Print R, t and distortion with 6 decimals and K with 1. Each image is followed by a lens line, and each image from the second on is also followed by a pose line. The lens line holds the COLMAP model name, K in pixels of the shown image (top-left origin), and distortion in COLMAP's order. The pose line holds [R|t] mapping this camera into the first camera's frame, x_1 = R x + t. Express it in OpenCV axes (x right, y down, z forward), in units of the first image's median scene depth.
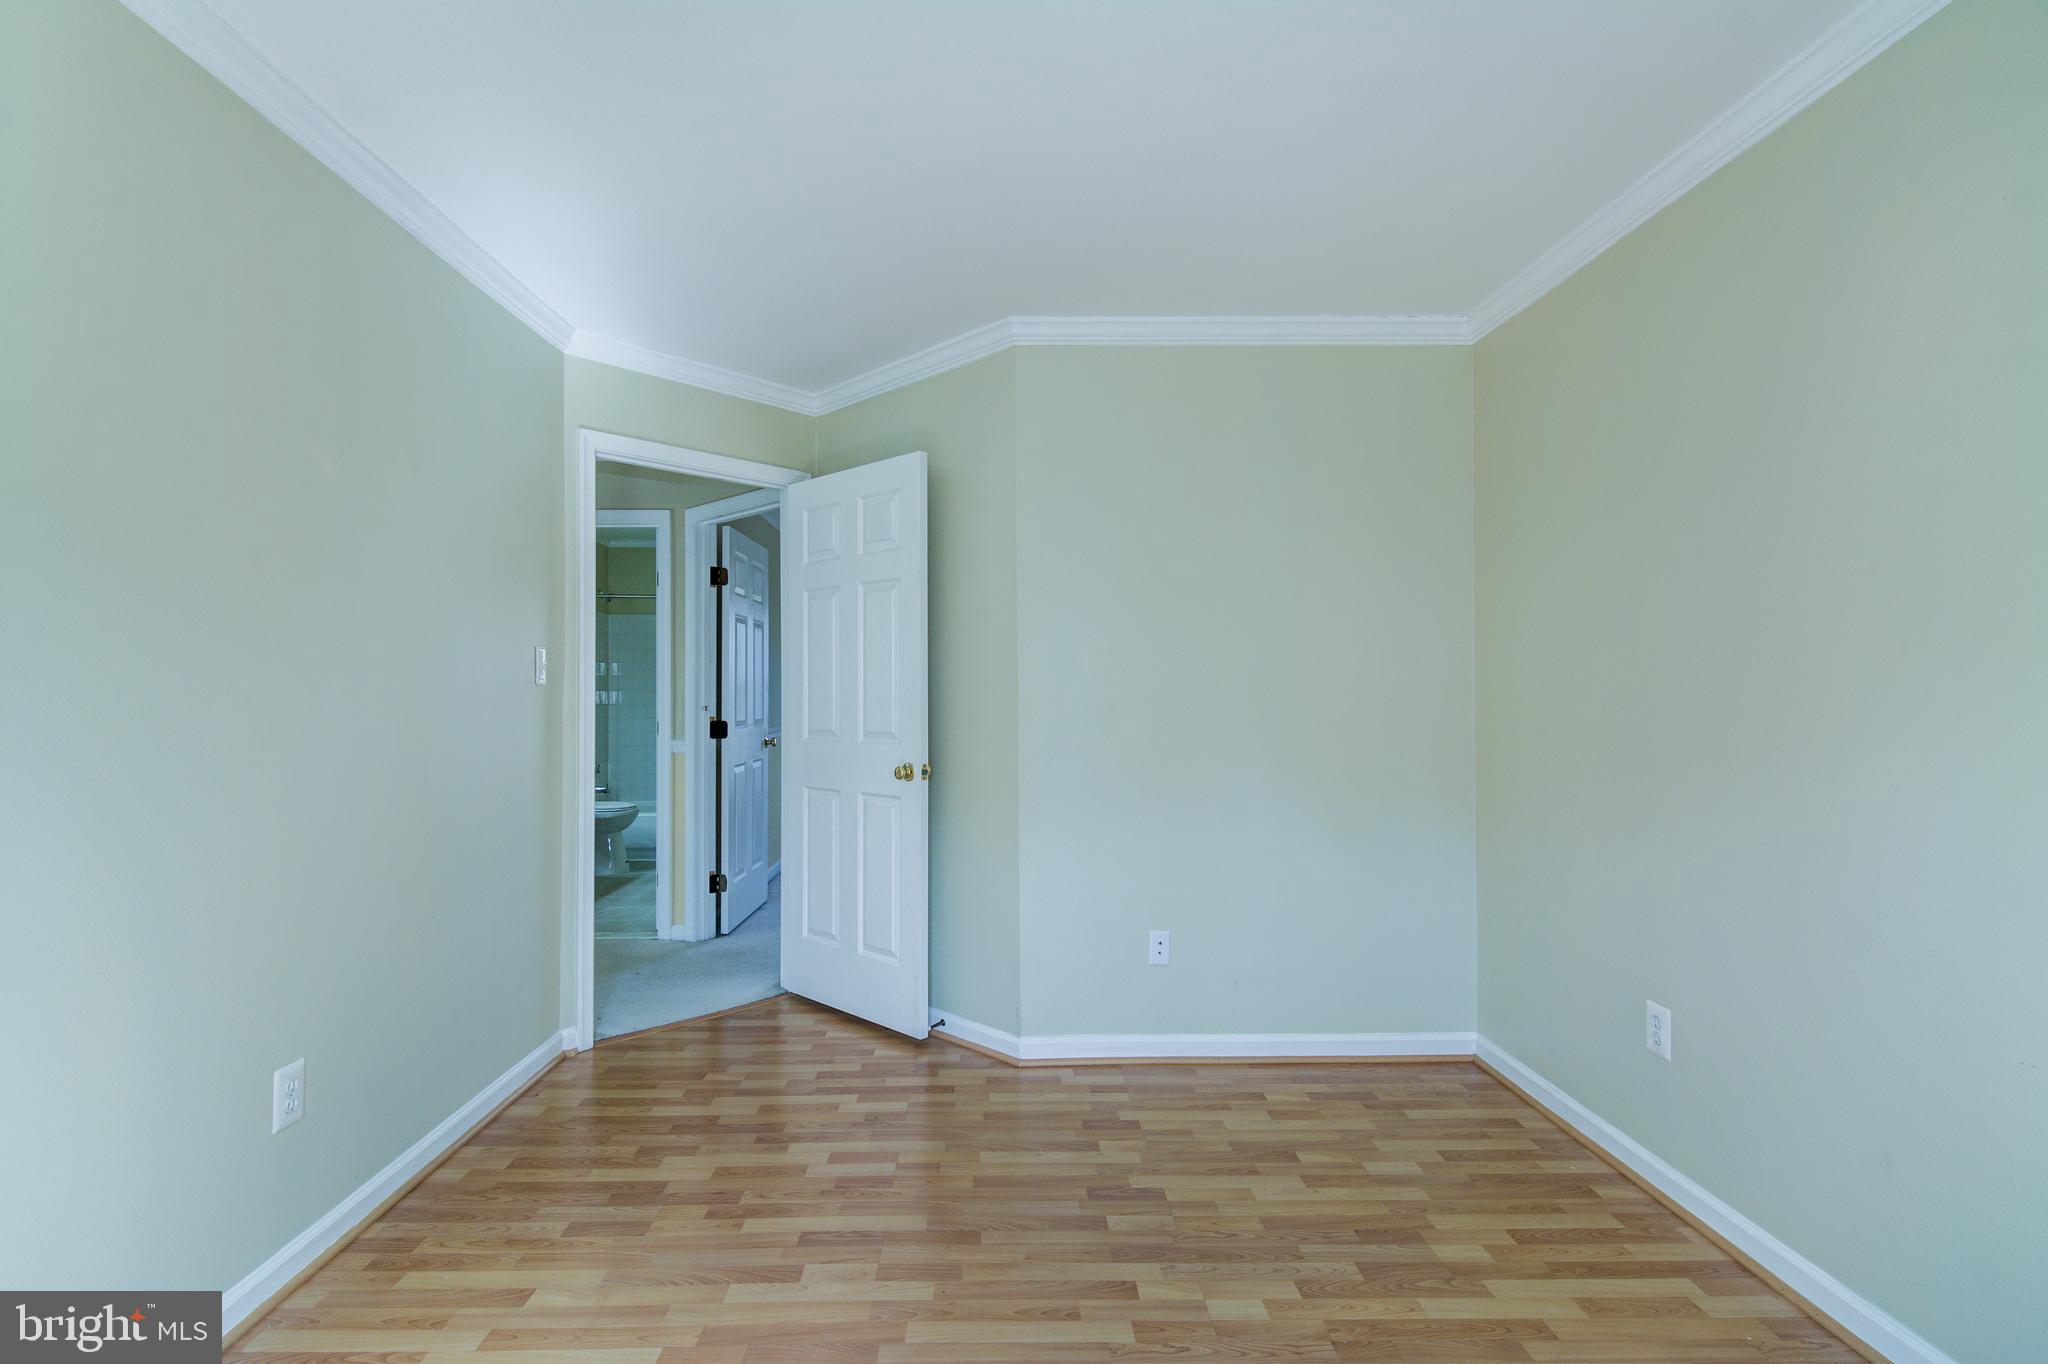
lens RADIAL K [[975.1, 0, 1010.9], [0, 975.1, 679.5], [0, 0, 1]] dist [0.009731, -0.002220]
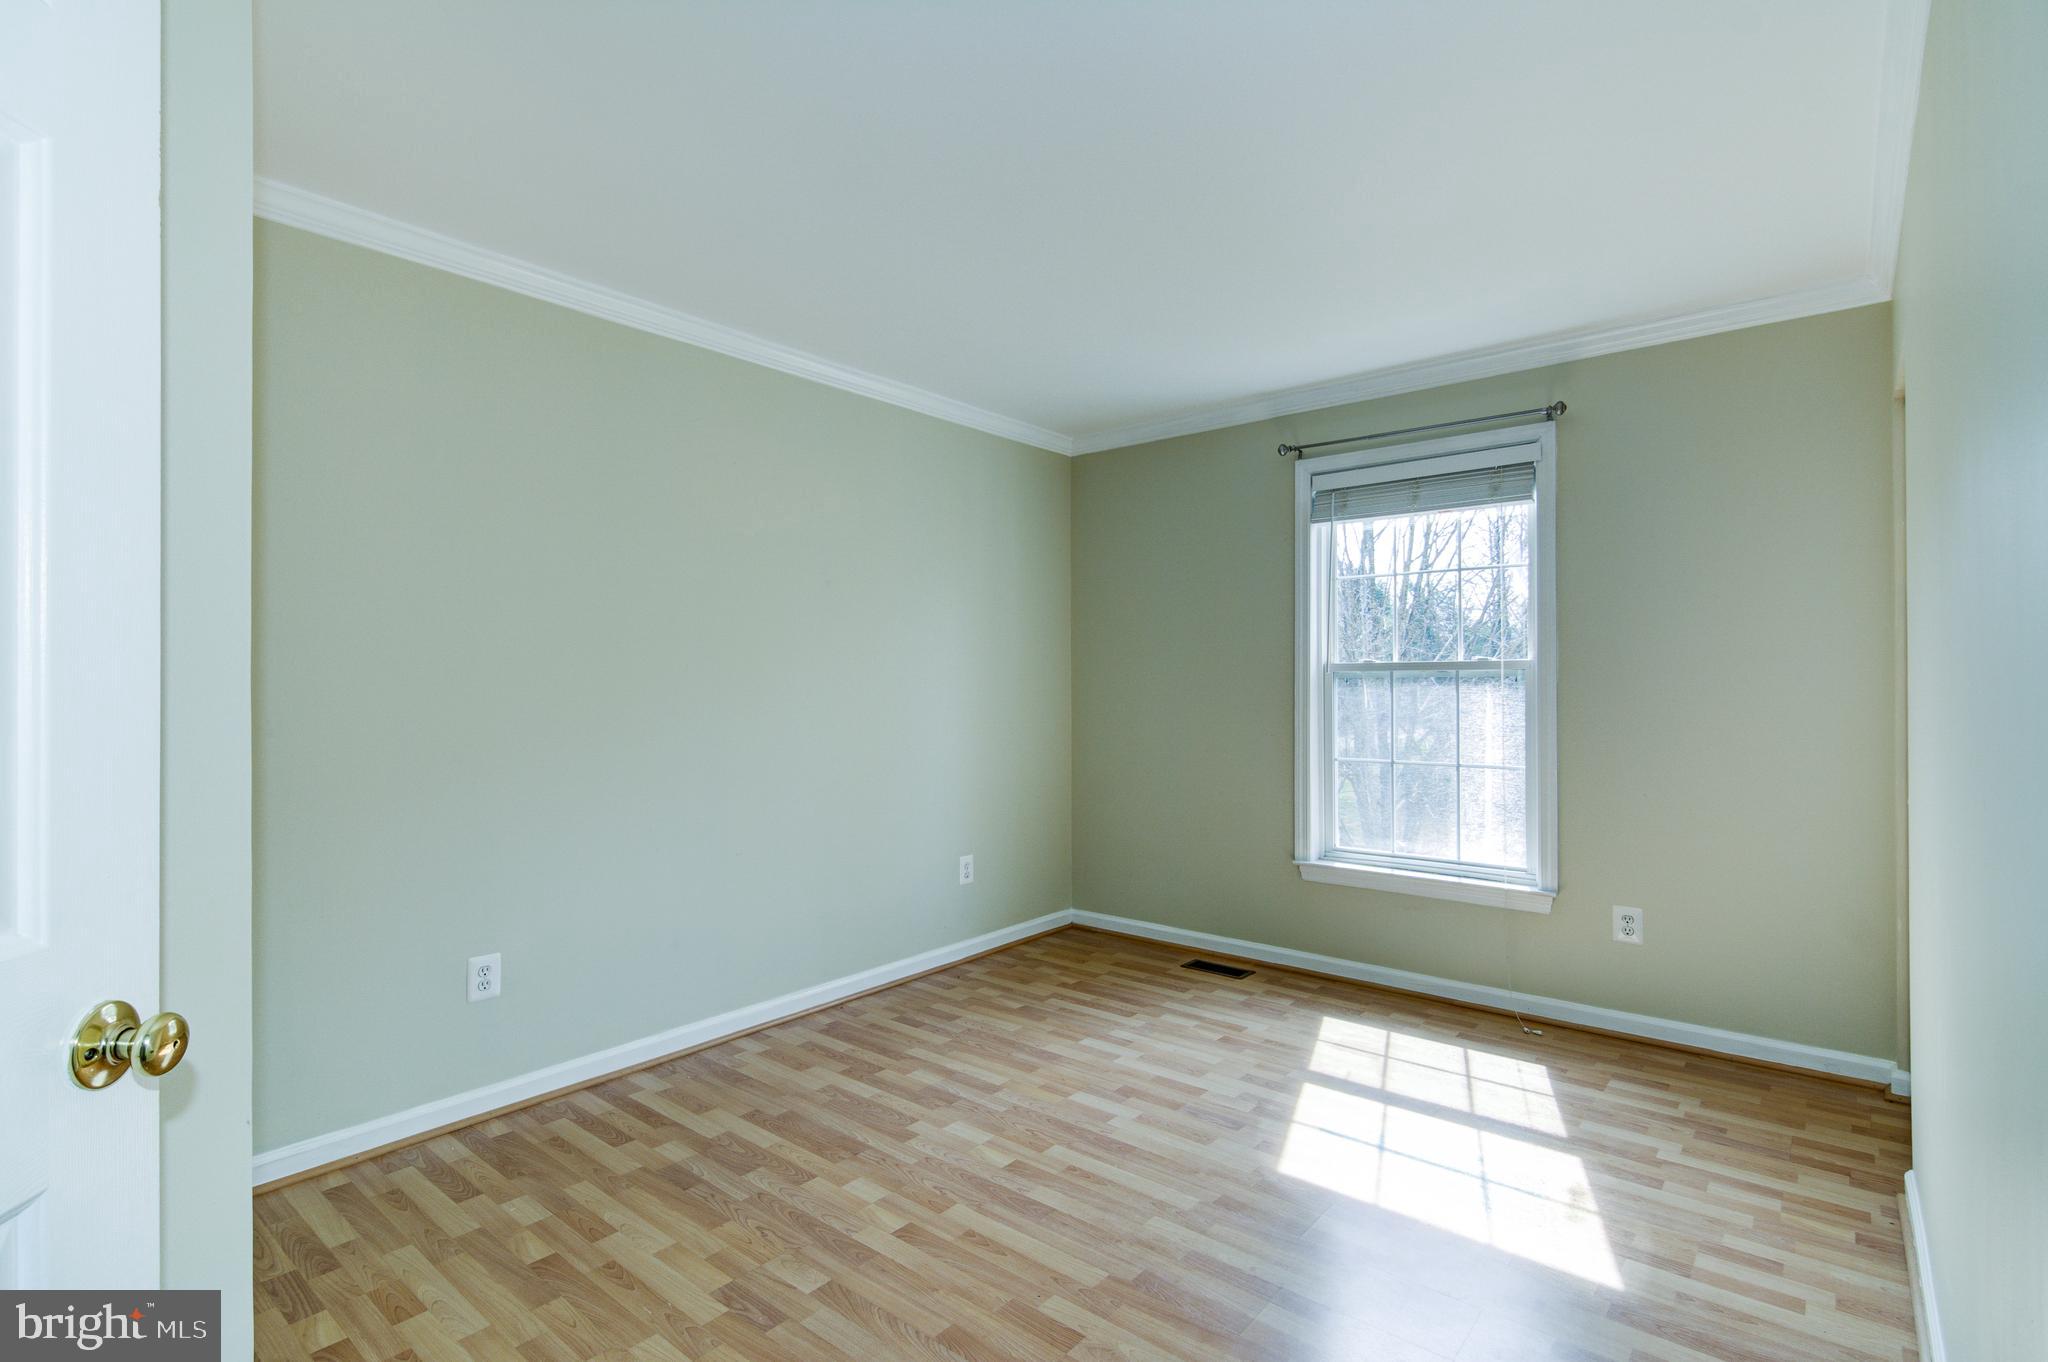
lens RADIAL K [[975.1, 0, 1017.8], [0, 975.1, 683.5], [0, 0, 1]] dist [0.009731, -0.002220]
pose [[-0.754405, 0.009119, 0.656345, -0.604725], [-0.003048, 0.999844, -0.017394, 0.028594], [-0.656402, -0.015123, -0.754260, 1.523351]]
